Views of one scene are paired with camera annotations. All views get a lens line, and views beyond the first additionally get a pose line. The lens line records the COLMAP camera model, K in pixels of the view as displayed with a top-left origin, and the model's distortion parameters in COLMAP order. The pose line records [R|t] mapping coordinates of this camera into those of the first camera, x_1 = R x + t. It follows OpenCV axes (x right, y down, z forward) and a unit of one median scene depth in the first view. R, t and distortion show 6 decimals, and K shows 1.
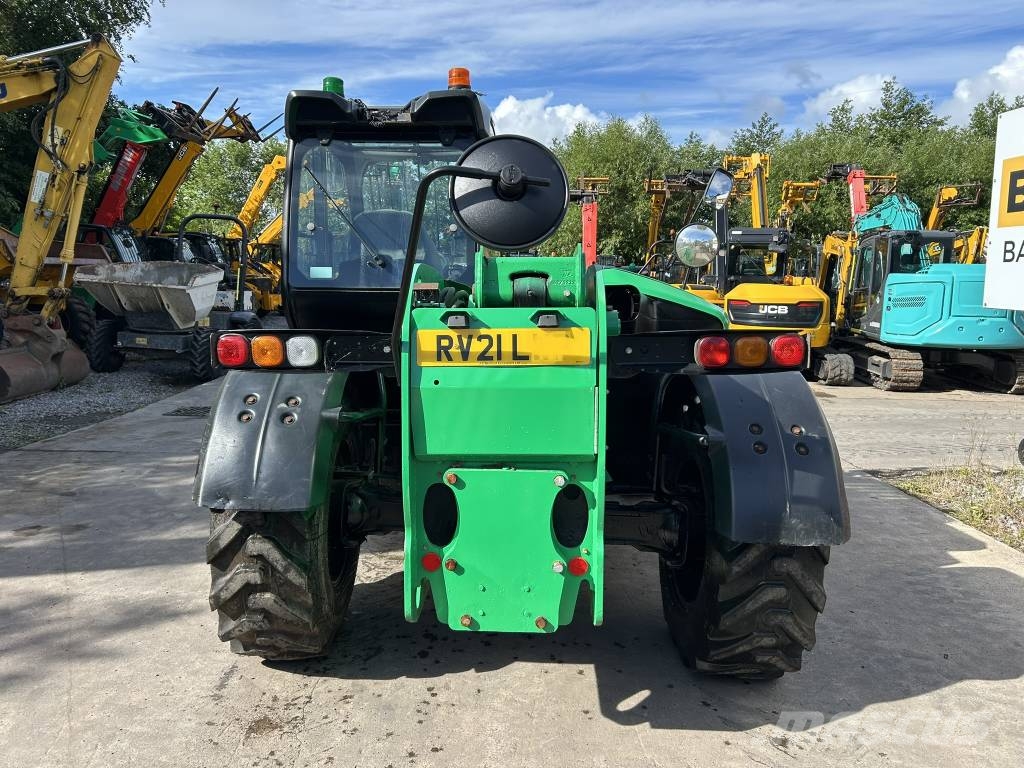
lens RADIAL K [[766.5, 0, 507.8], [0, 766.5, 375.7], [0, 0, 1]] dist [0.062950, -0.067348]
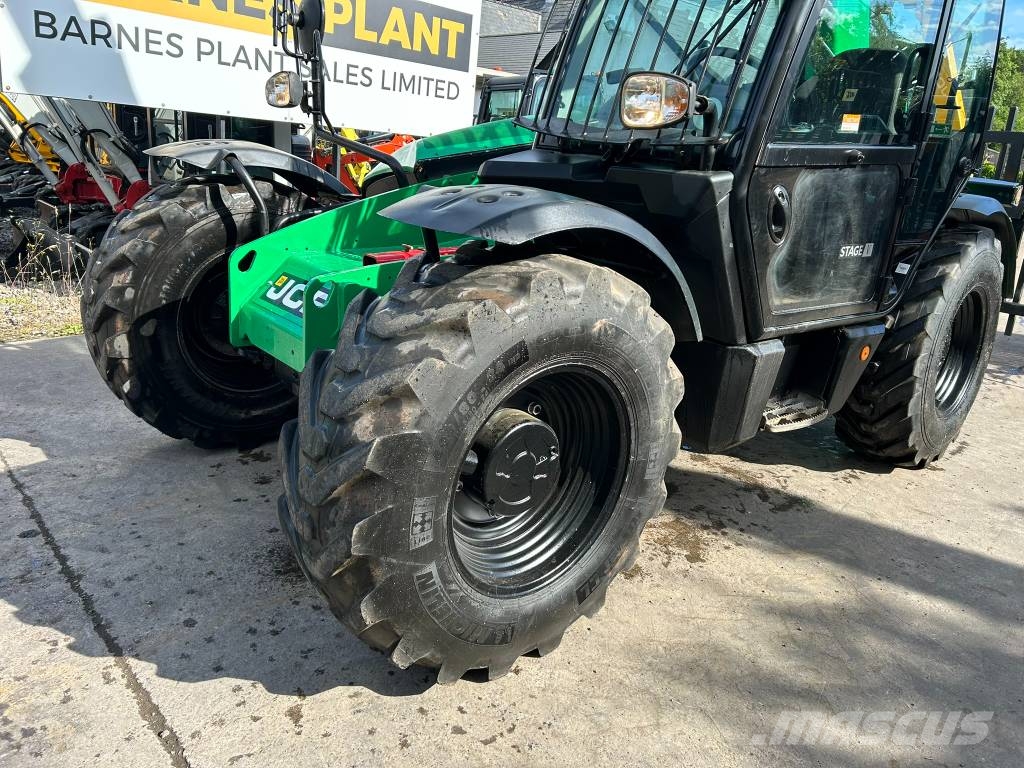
lens RADIAL K [[766.5, 0, 508.9], [0, 766.5, 371.7], [0, 0, 1]] dist [0.062950, -0.067348]
pose [[-0.670633, -0.279703, 0.687035, -0.187211], [-0.003462, 0.927357, 0.374163, -0.062396], [-0.741781, 0.248547, -0.622884, 0.608651]]
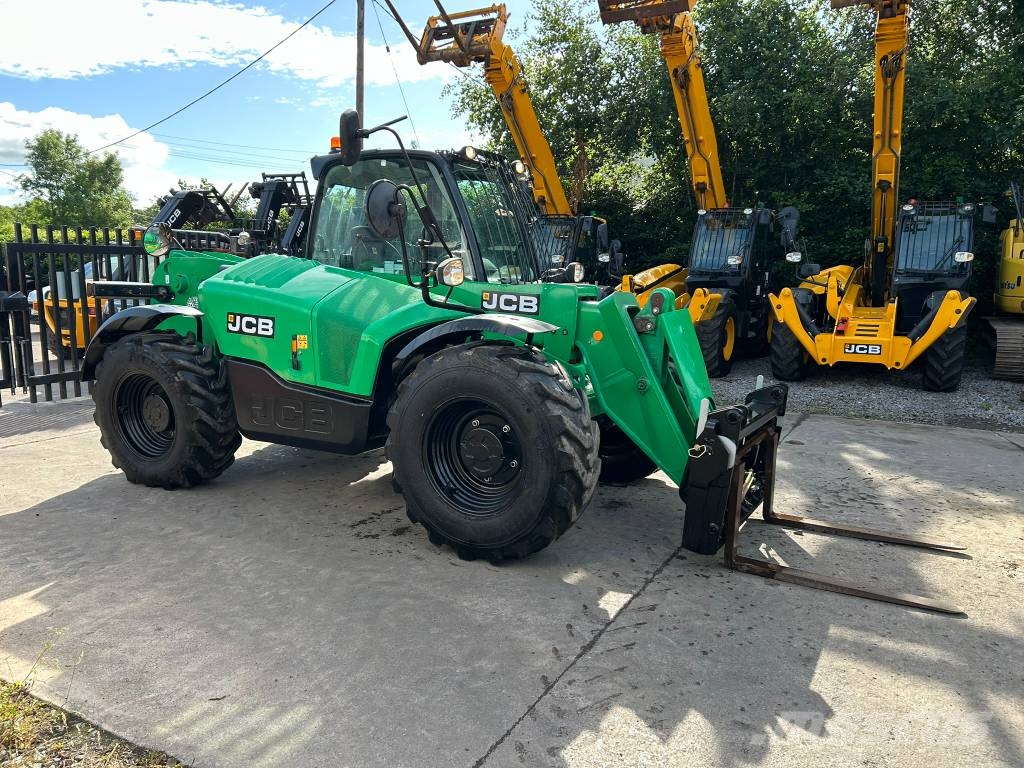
lens RADIAL K [[766.5, 0, 508.5], [0, 766.5, 382.9], [0, 0, 1]] dist [0.062950, -0.067348]
pose [[-0.462189, 0.103730, -0.880694, 0.387890], [-0.118283, 0.977049, 0.177154, -0.067171], [0.878858, 0.186050, -0.439312, 0.654561]]
